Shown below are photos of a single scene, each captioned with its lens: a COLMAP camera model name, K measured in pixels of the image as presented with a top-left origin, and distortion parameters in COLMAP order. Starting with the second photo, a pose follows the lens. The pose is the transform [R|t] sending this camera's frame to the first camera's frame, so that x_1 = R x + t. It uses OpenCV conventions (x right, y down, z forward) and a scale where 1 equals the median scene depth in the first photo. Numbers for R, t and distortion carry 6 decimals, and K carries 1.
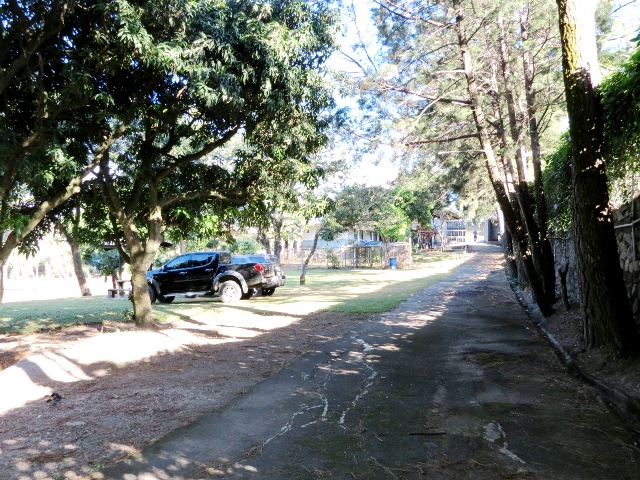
lens RADIAL K [[615.4, 0, 318.4], [0, 615.4, 240.4], [0, 0, 1]] dist [-0.006131, 0.000000]
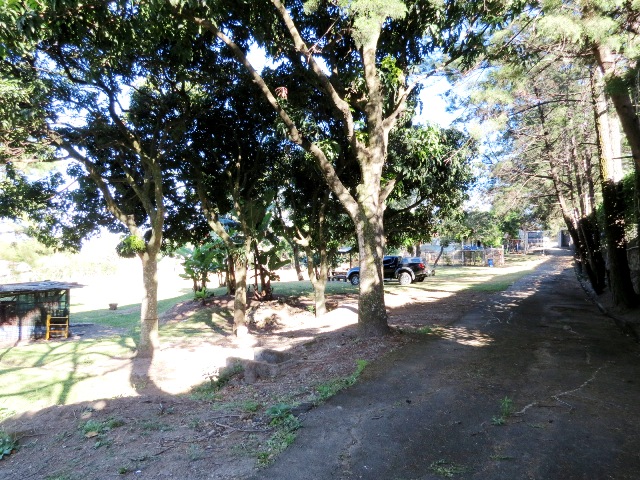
lens RADIAL K [[460.5, 0, 323.1], [0, 460.5, 239.9], [0, 0, 1]] dist [-0.012392, 0.006648]
pose [[0.978562, 0.000839, -0.205950, -0.101224], [-0.002332, 0.999973, -0.007009, -0.018321], [0.205939, 0.007339, 0.978537, -0.347518]]
